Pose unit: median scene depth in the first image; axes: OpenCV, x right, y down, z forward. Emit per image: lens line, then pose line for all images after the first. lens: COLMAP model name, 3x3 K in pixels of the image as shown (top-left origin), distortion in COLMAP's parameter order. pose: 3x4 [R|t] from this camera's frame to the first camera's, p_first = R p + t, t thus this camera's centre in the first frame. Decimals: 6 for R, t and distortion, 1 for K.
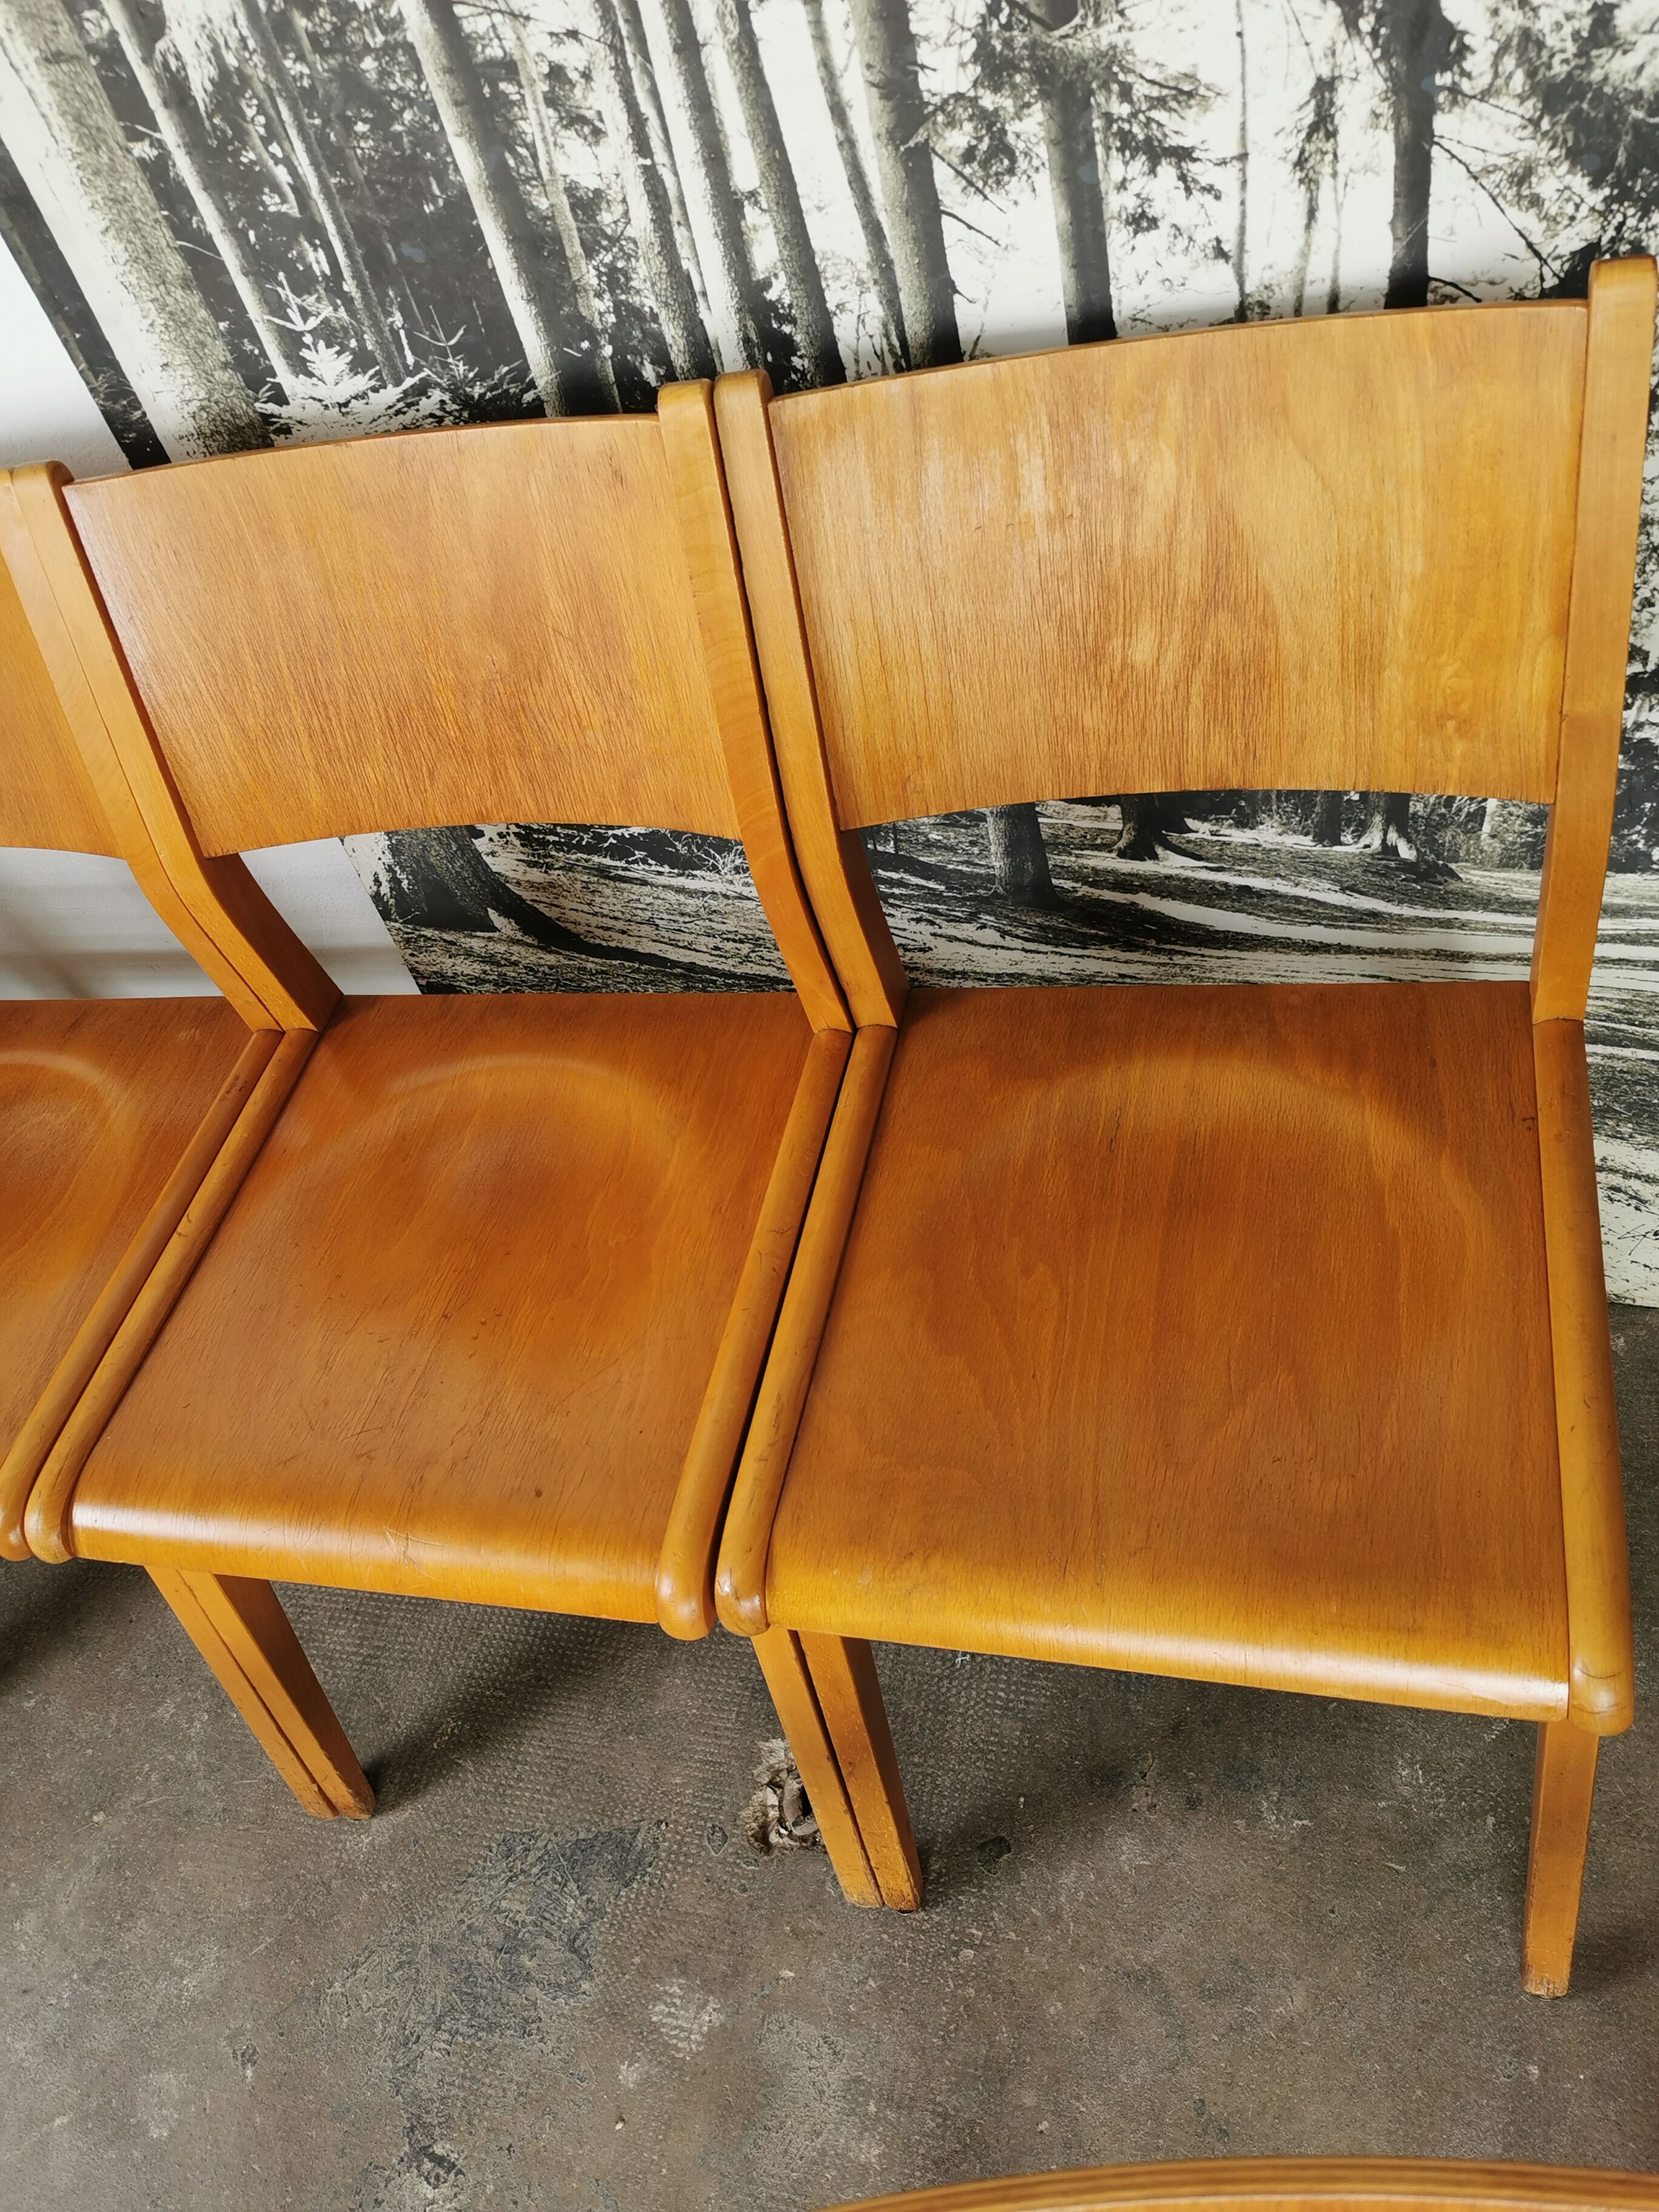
lens RADIAL K [[1736.2, 0, 826.2], [0, 1736.2, 1064.5], [0, 0, 1]] dist [0.037288, -0.058940]
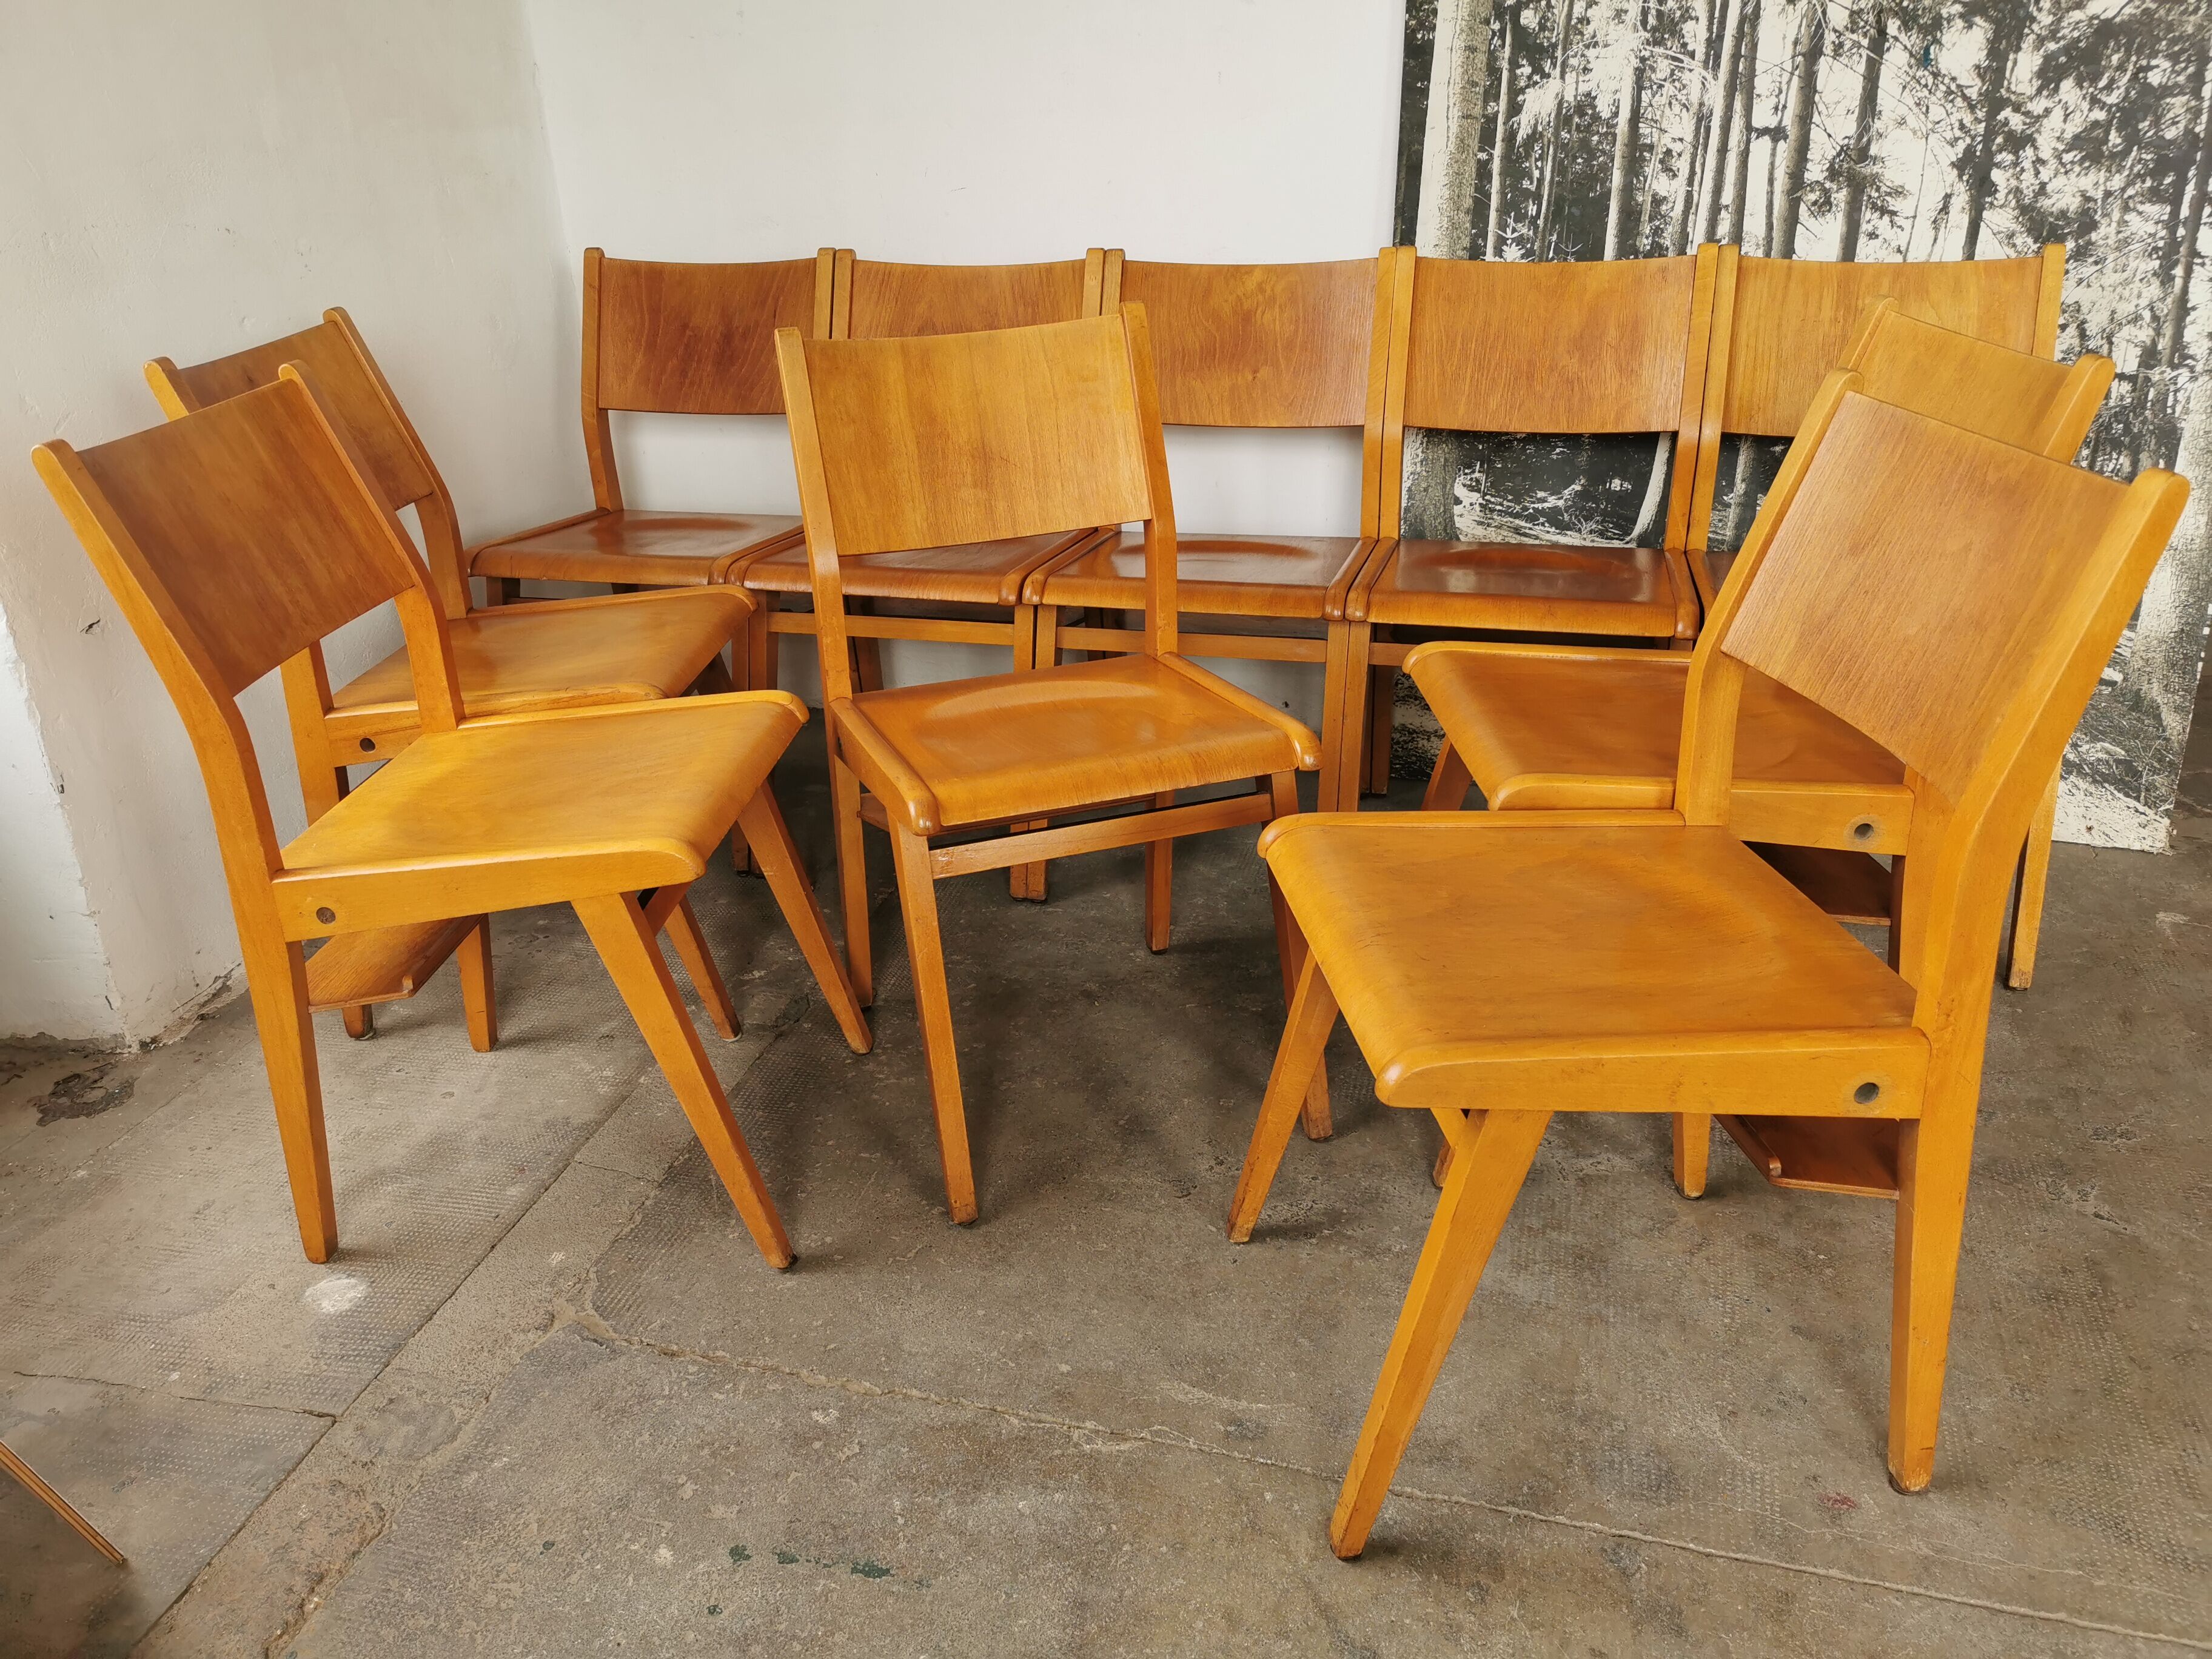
lens RADIAL K [[1736.2, 0, 1126.1], [0, 1736.2, 859.9], [0, 0, 1]] dist [0.037288, -0.058940]
pose [[0.974306, 0.219676, 0.049691, -0.757006], [-0.176309, 0.881189, -0.438659, 1.538637], [-0.140150, 0.418627, 0.897279, -0.775543]]
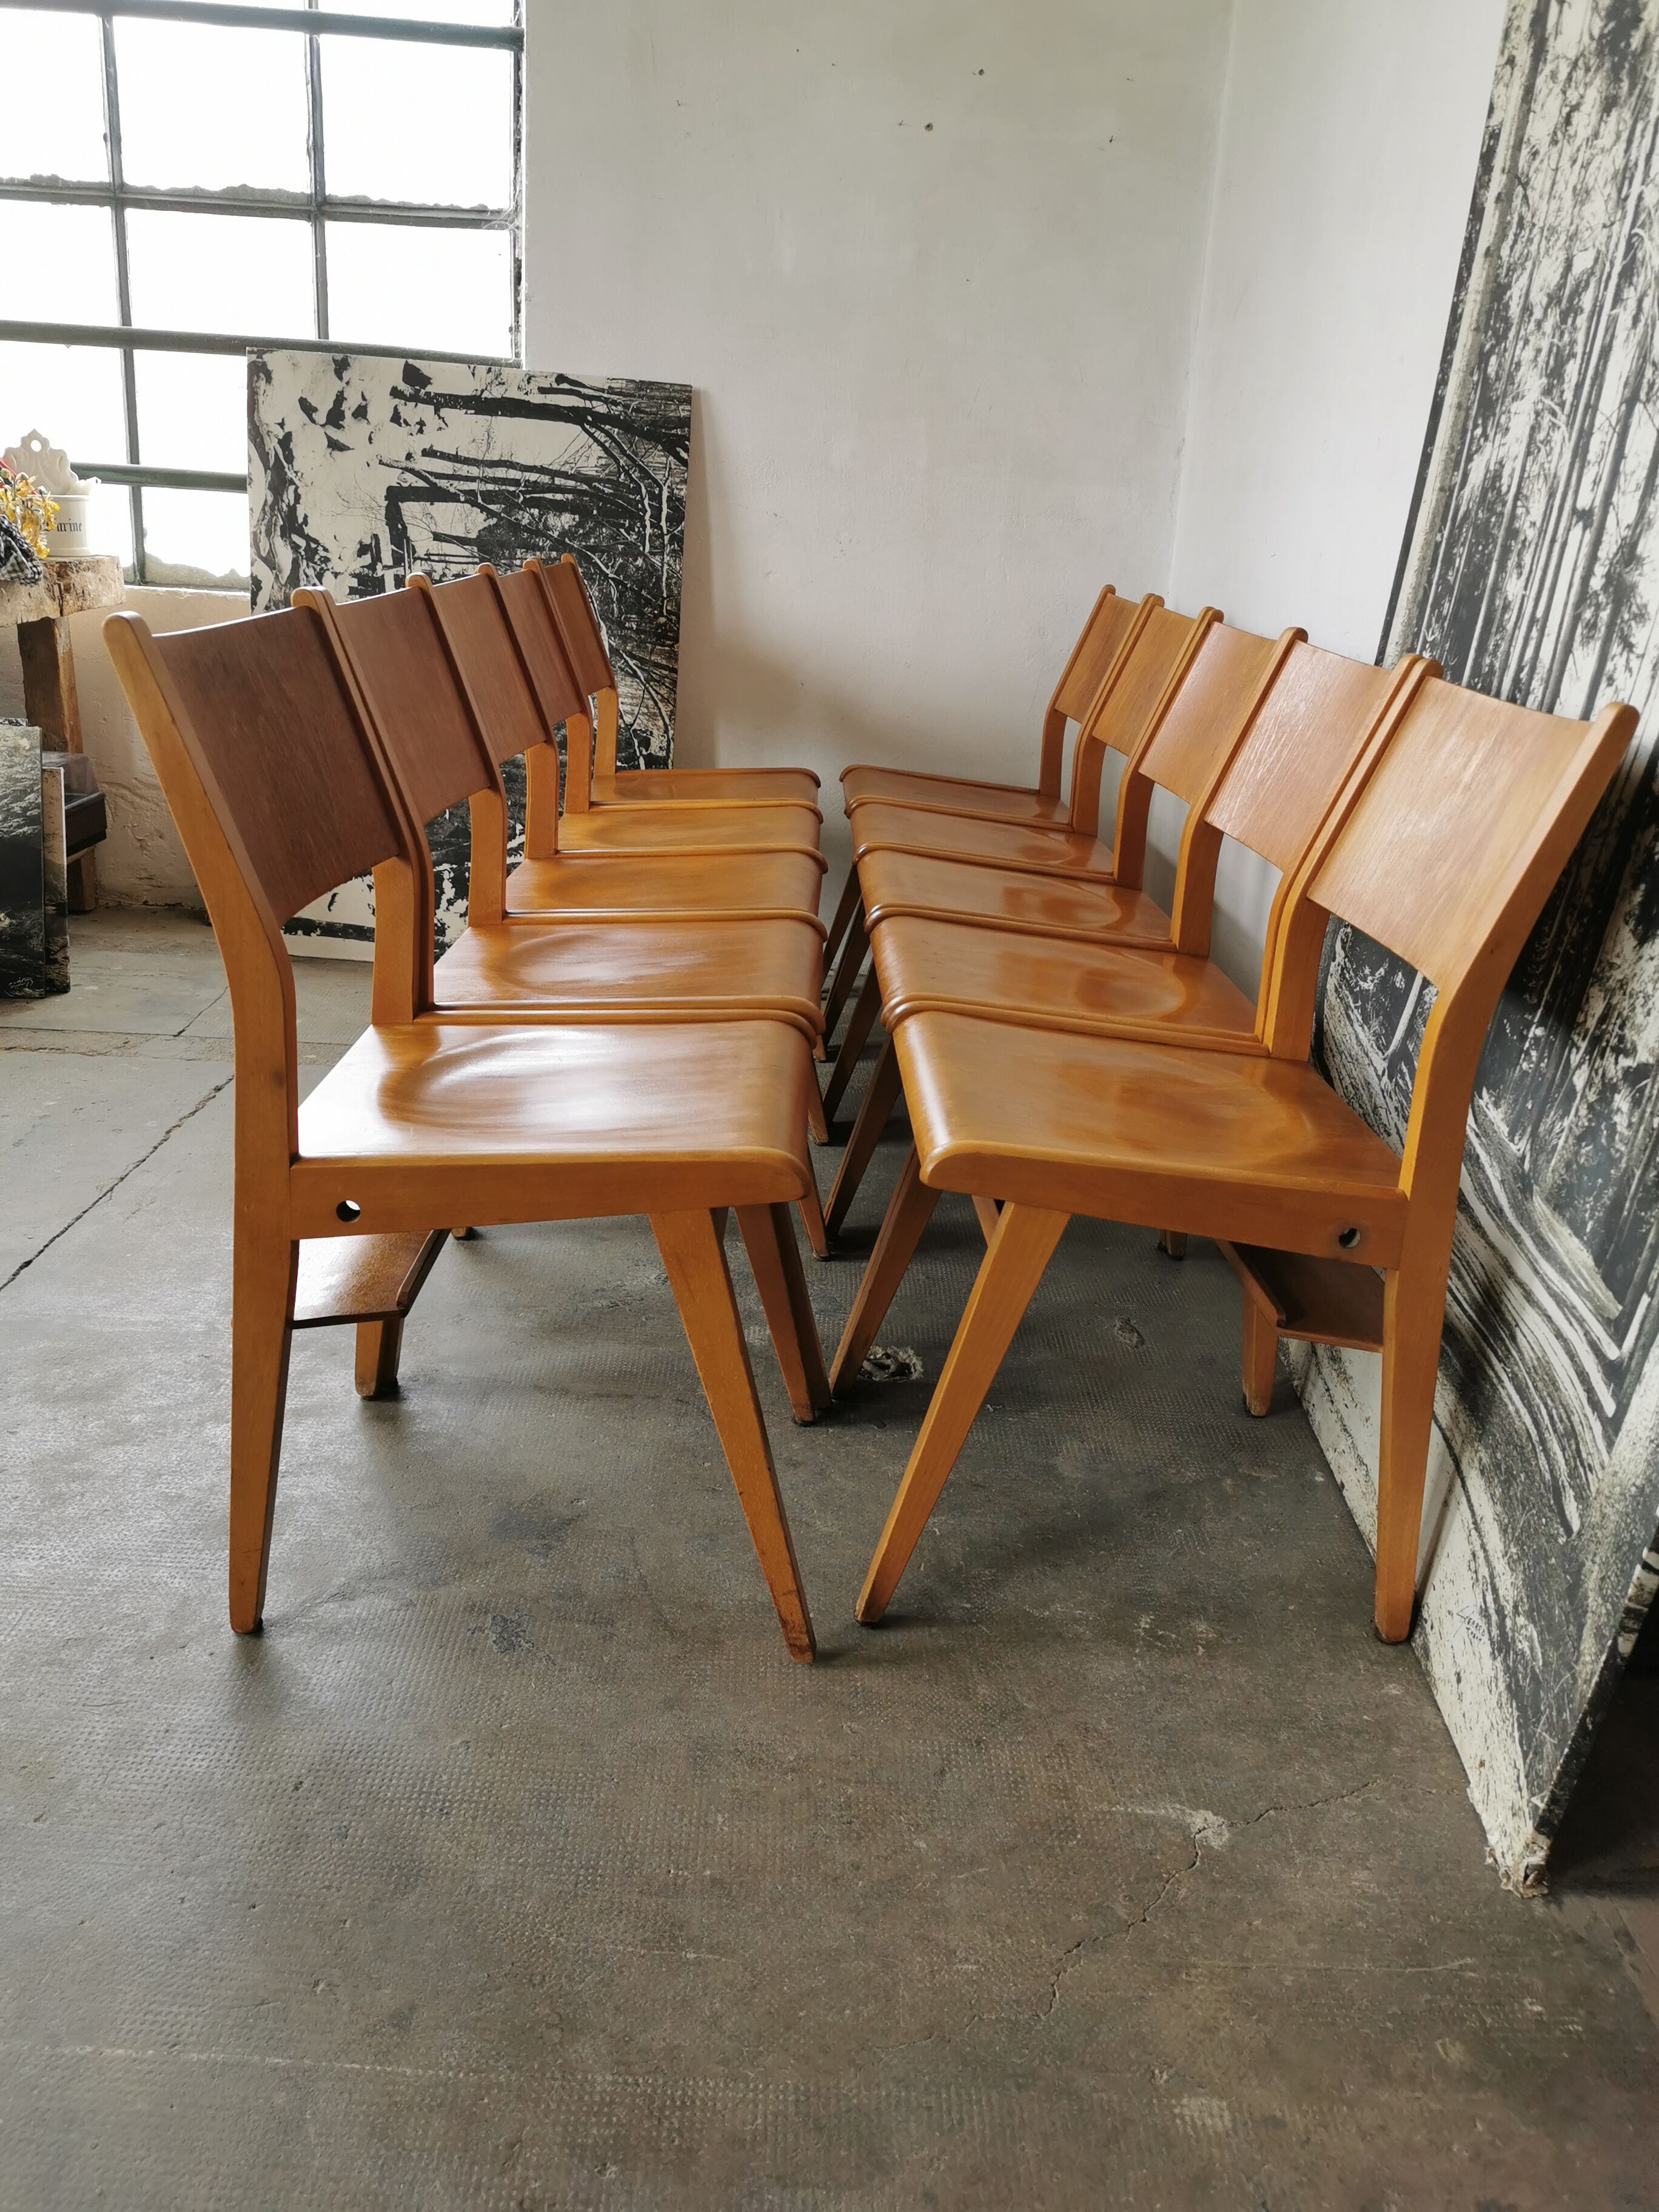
lens RADIAL K [[1736.2, 0, 807.7], [0, 1736.2, 1119.5], [0, 0, 1]] dist [0.037288, -0.058940]
pose [[0.198190, 0.557049, -0.806484, 1.401542], [-0.826804, 0.536918, 0.167673, 0.105421], [0.526418, 0.633573, 0.566982, -0.114784]]
